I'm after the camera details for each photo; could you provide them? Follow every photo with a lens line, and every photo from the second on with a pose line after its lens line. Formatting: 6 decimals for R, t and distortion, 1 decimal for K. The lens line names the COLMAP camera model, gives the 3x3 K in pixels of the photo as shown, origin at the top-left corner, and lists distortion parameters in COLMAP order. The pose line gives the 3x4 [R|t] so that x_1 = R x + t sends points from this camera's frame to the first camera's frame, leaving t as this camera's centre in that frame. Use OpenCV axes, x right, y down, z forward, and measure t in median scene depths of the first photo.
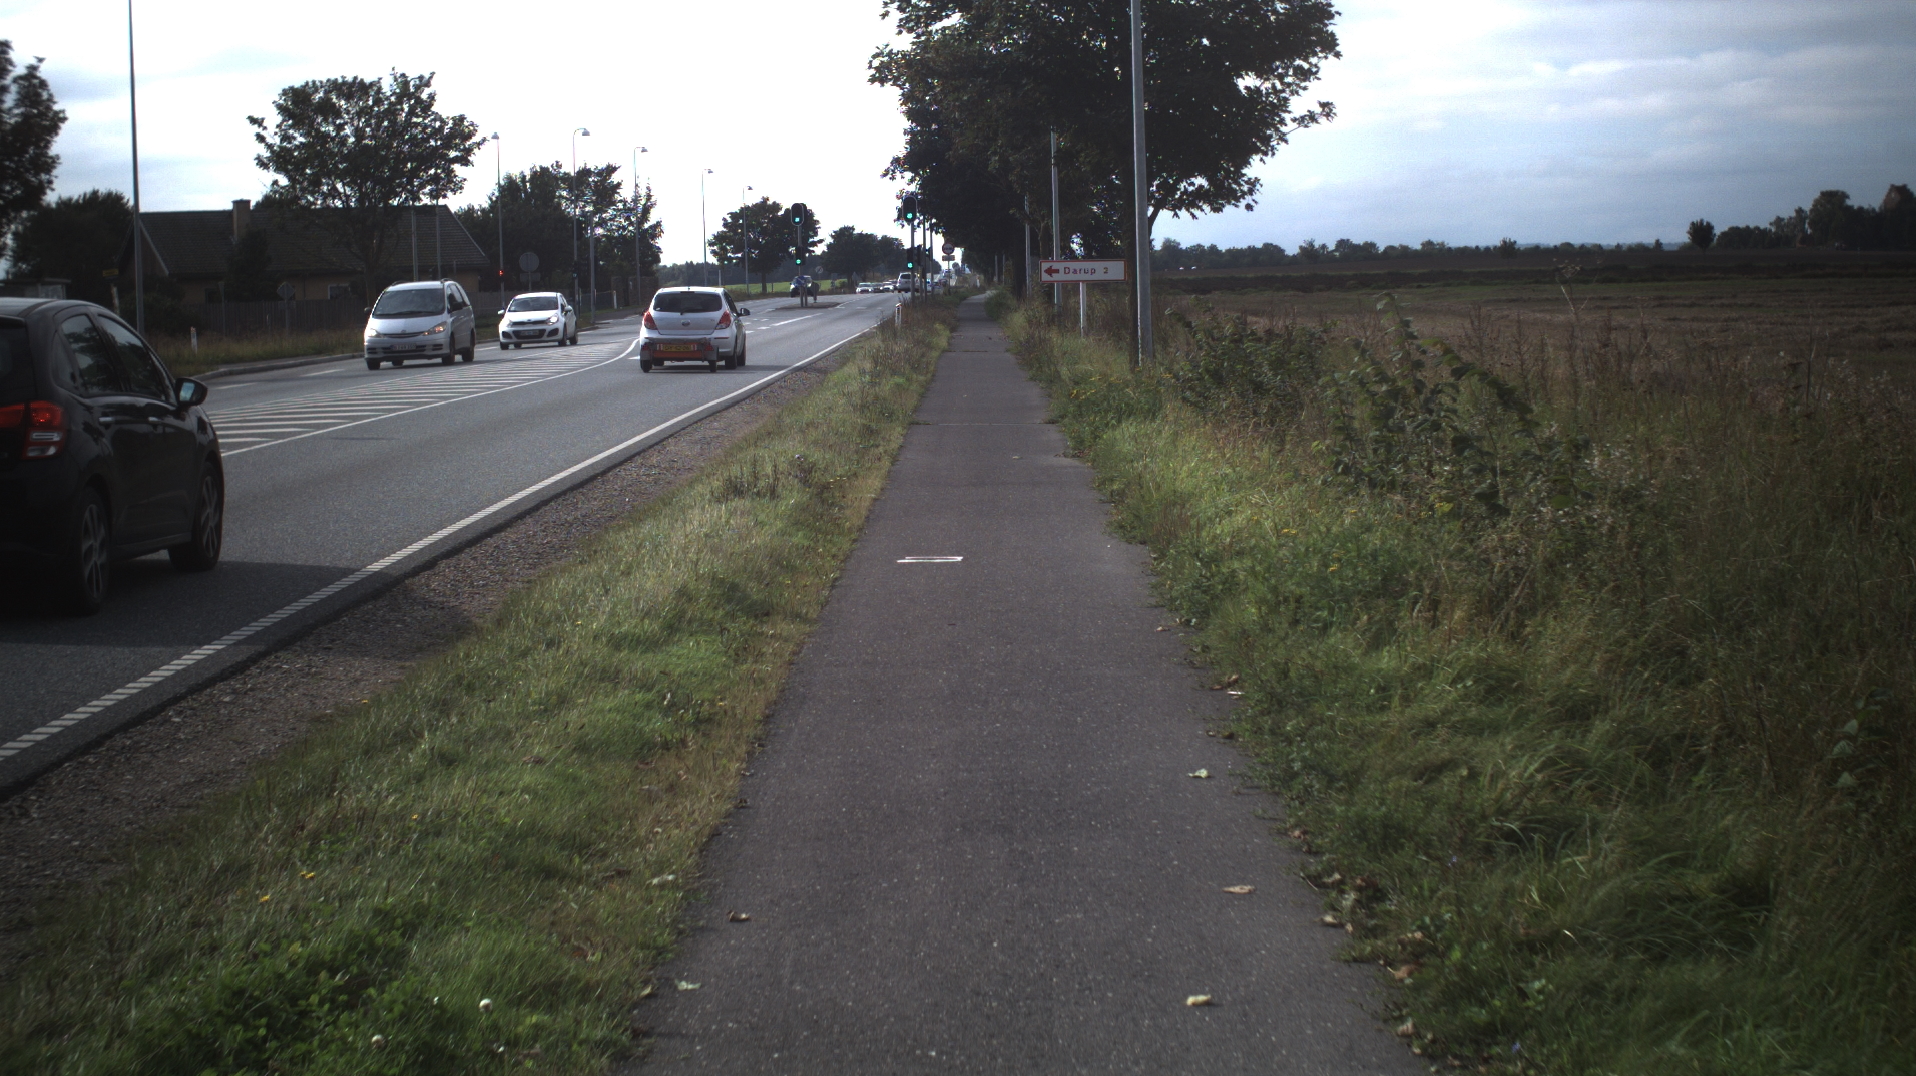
lens RADIAL K [[3754.9, 0, 958.0], [0, 3754.9, 538.0], [0, 0, 1]] dist [-0.272345, 0.253168]
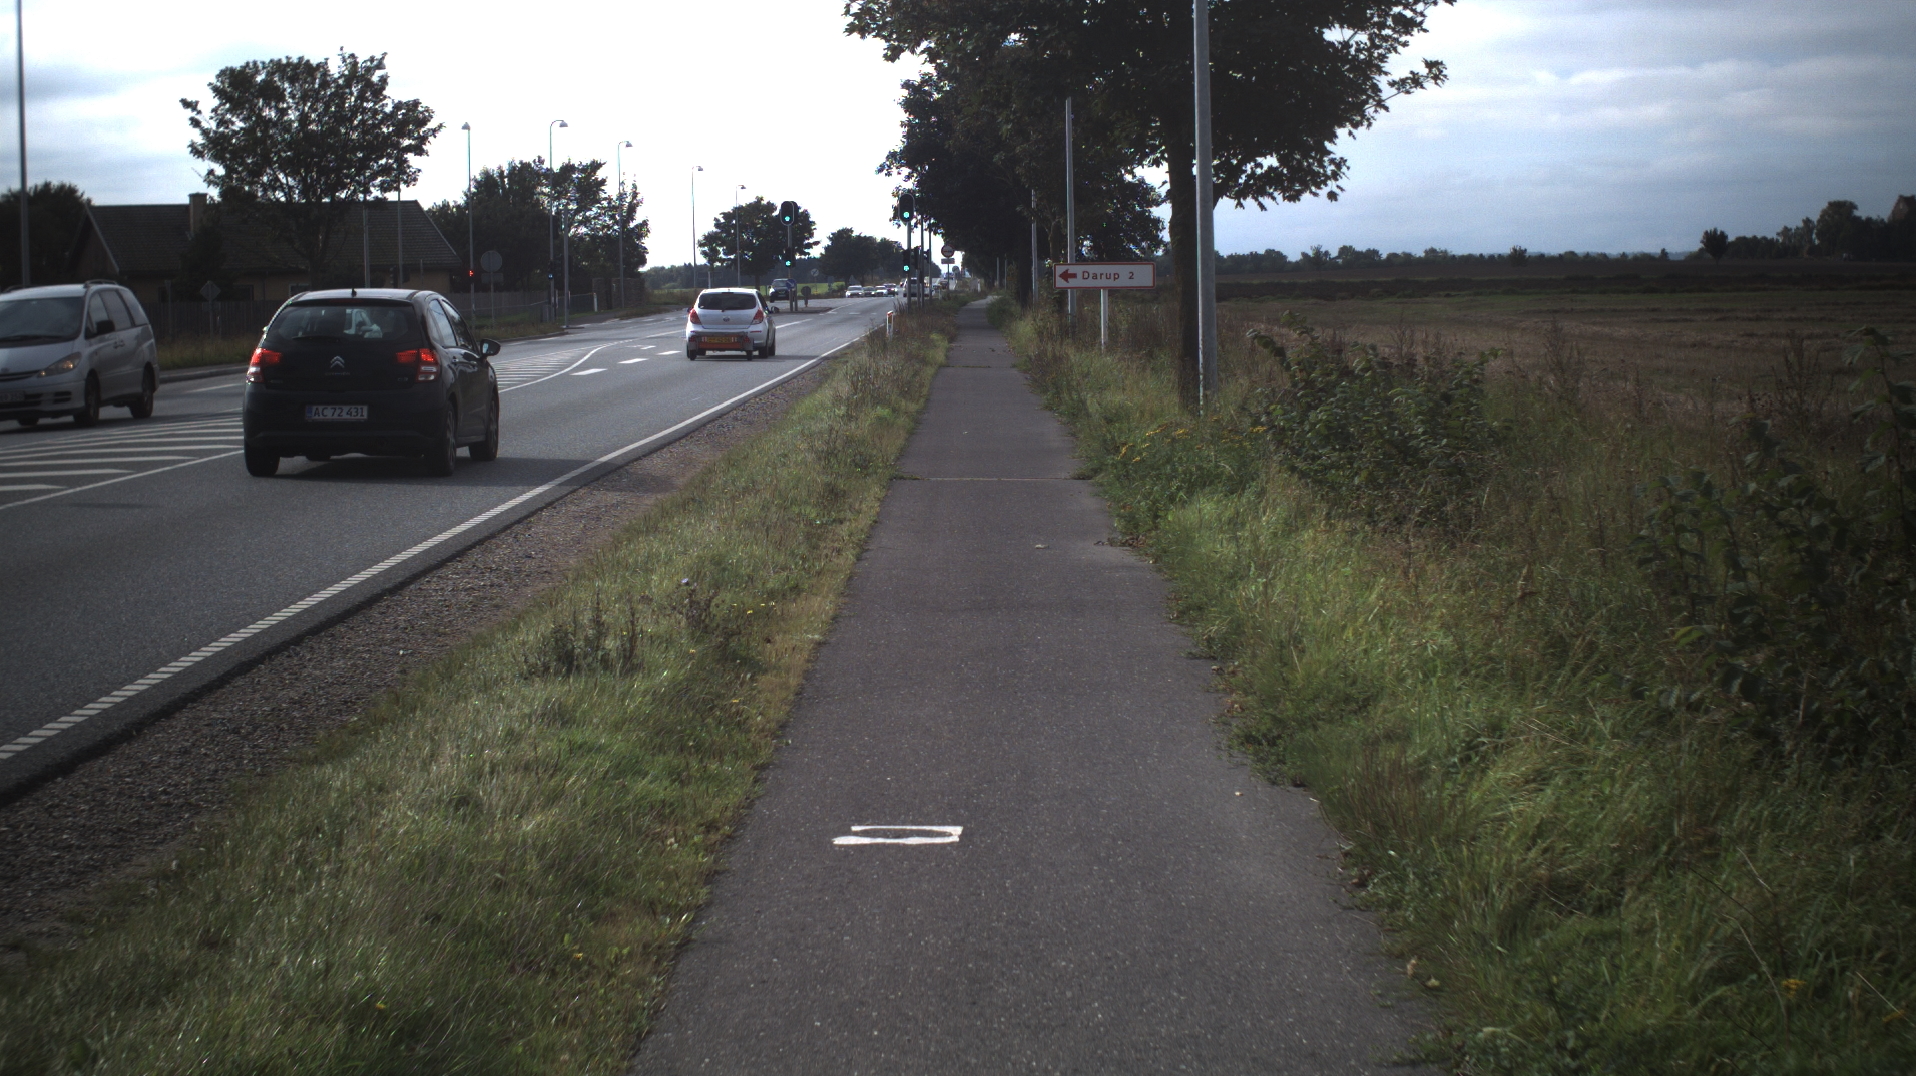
lens RADIAL K [[3289.9, 0, 958.0], [0, 3289.9, 538.0], [0, 0, 1]] dist [-0.211117, 0.176414]
pose [[0.999967, 0.008057, 0.000583, 0.000057], [-0.008062, 0.999929, 0.008762, -0.013193], [-0.000513, -0.008766, 0.999961, 0.186181]]
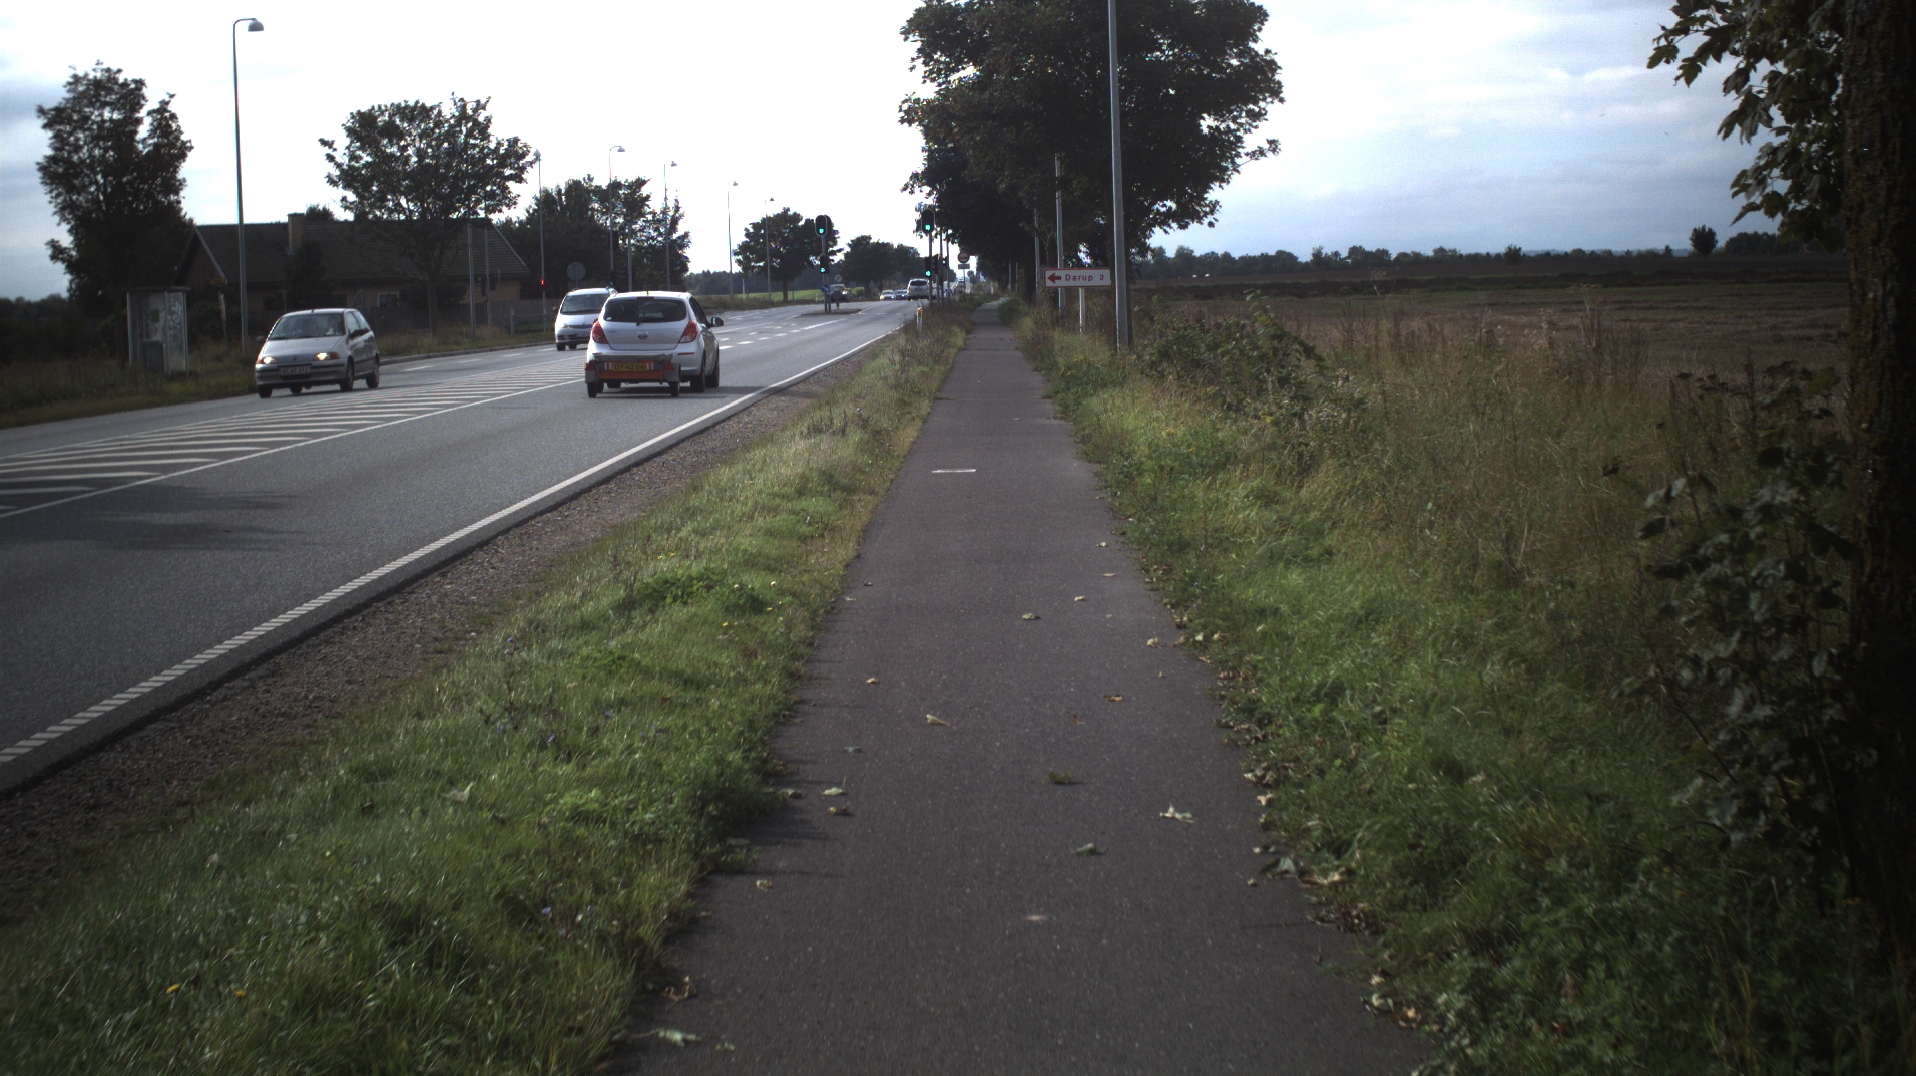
lens RADIAL K [[4371.7, 0, 958.0], [0, 4371.7, 538.0], [0, 0, 1]] dist [-0.362739, 0.413680]
pose [[0.999989, -0.002872, -0.003695, 0.000138], [0.002827, 0.999923, -0.012124, 0.018057], [0.003730, 0.012113, 0.999920, -0.247189]]
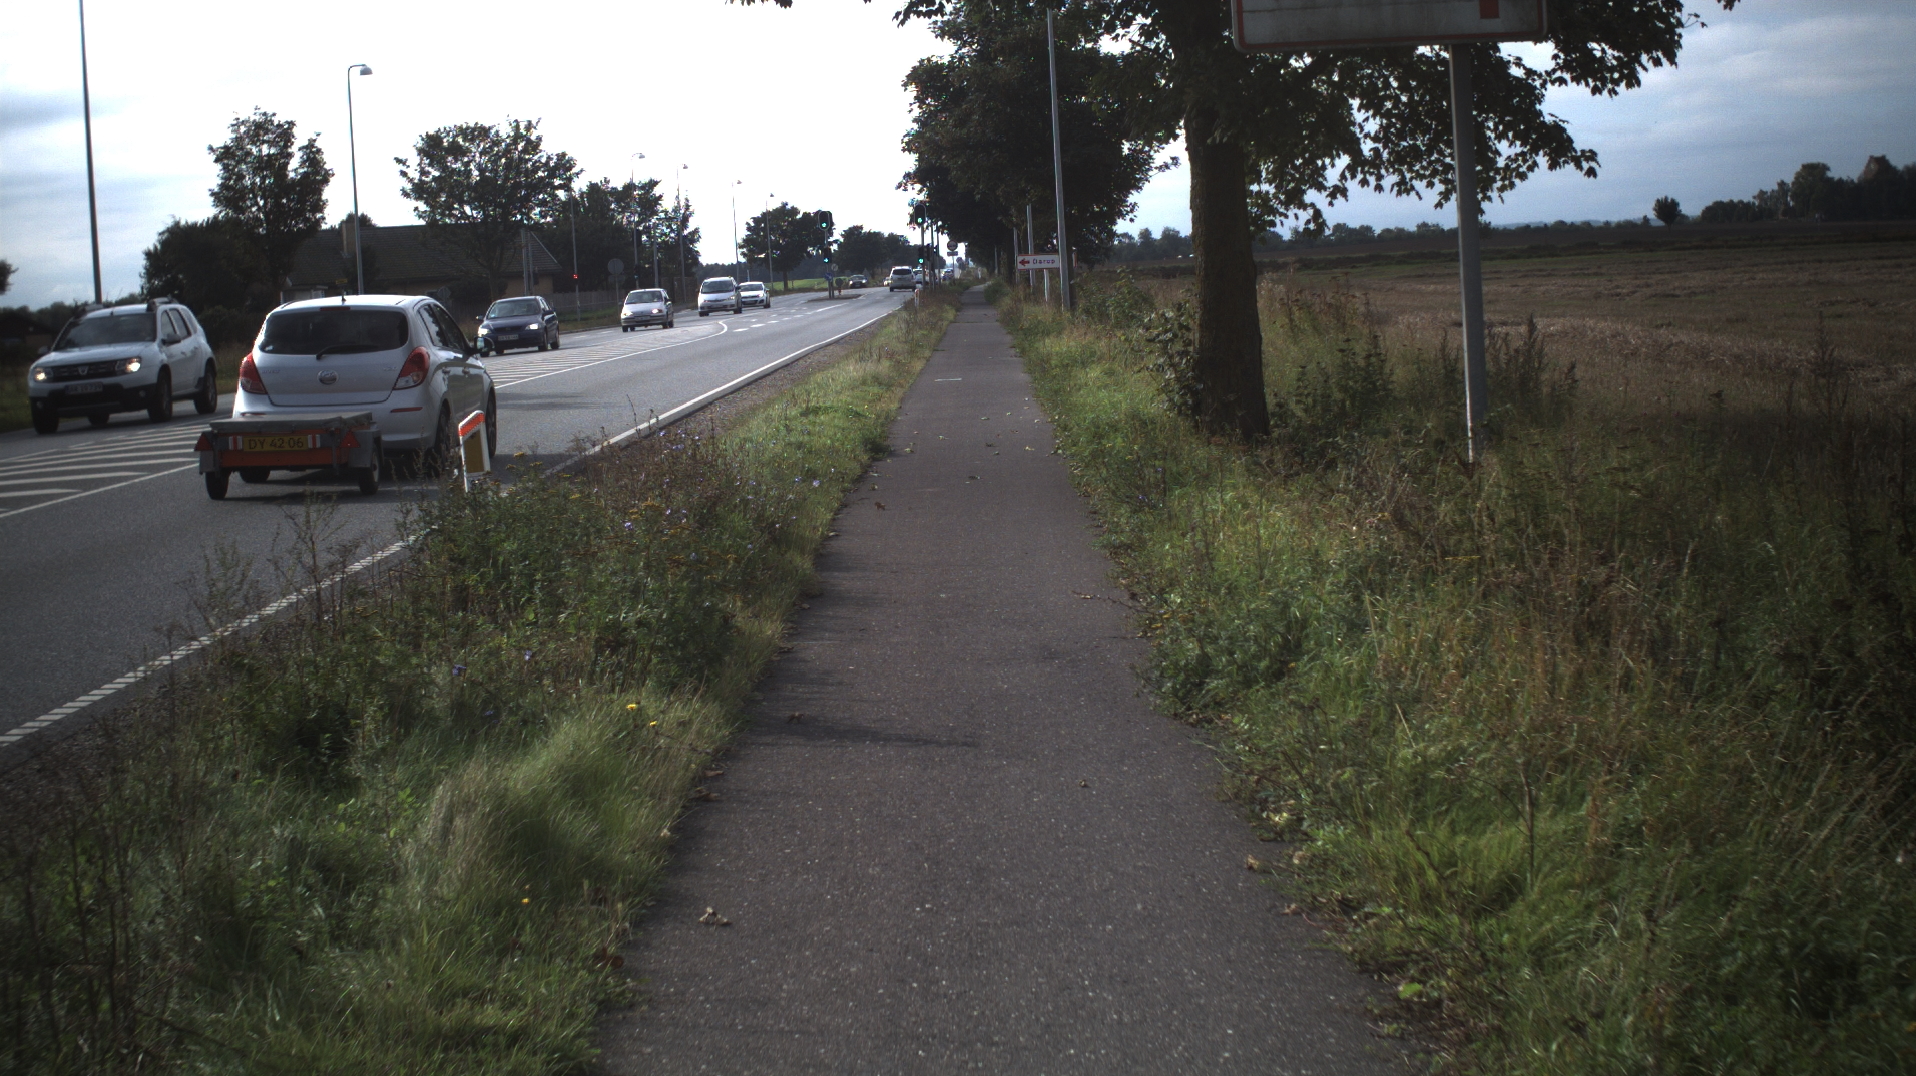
lens RADIAL K [[6512.3, 0, 958.0], [0, 6512.3, 538.0], [0, 0, 1]] dist [-0.741146, -1.048004]
pose [[0.999617, -0.027519, -0.003039, 0.003056], [0.027417, 0.999183, -0.029706, 0.080060], [0.003854, 0.029611, 0.999554, -1.105388]]
